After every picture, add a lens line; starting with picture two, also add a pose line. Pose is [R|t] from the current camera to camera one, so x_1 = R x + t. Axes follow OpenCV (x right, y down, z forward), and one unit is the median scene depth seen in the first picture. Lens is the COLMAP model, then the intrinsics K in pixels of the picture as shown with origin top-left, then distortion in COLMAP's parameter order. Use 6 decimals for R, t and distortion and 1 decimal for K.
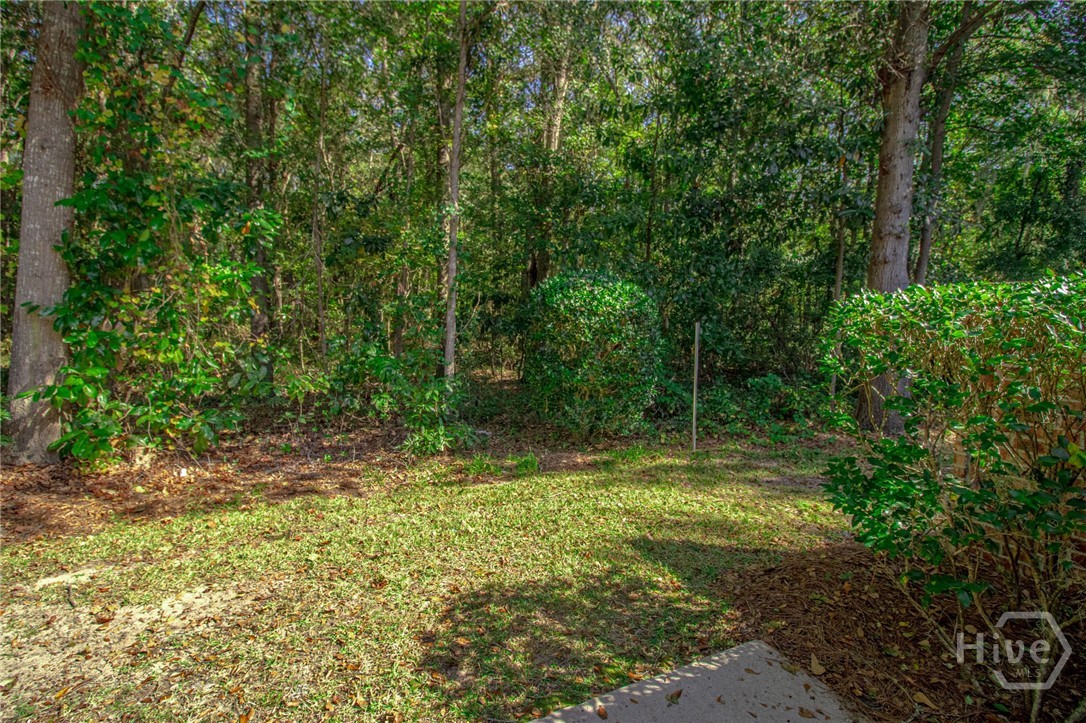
lens RADIAL K [[515.1, 0, 540.2], [0, 515.1, 357.5], [0, 0, 1]] dist [0.001509, -0.014720]
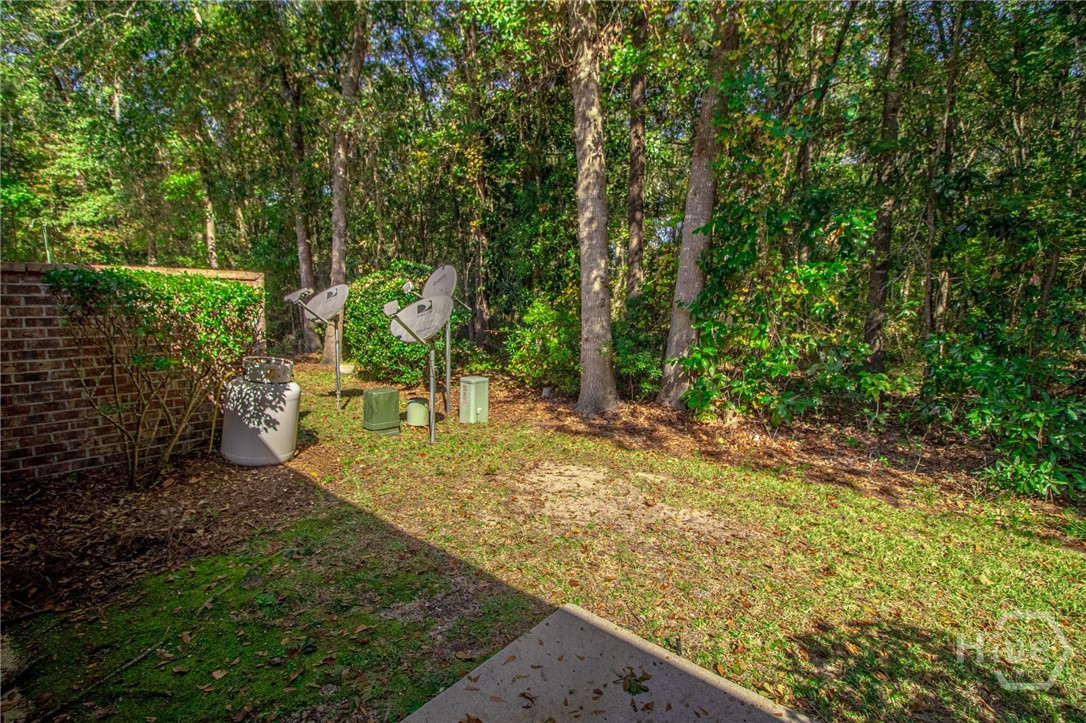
lens RADIAL K [[515.1, 0, 540.2], [0, 515.1, 357.5], [0, 0, 1]] dist [0.001509, -0.014720]
pose [[0.389284, 0.092587, -0.916453, 0.231077], [-0.087060, 0.994180, 0.063459, -0.000778], [0.916994, 0.055083, 0.395079, 0.027259]]
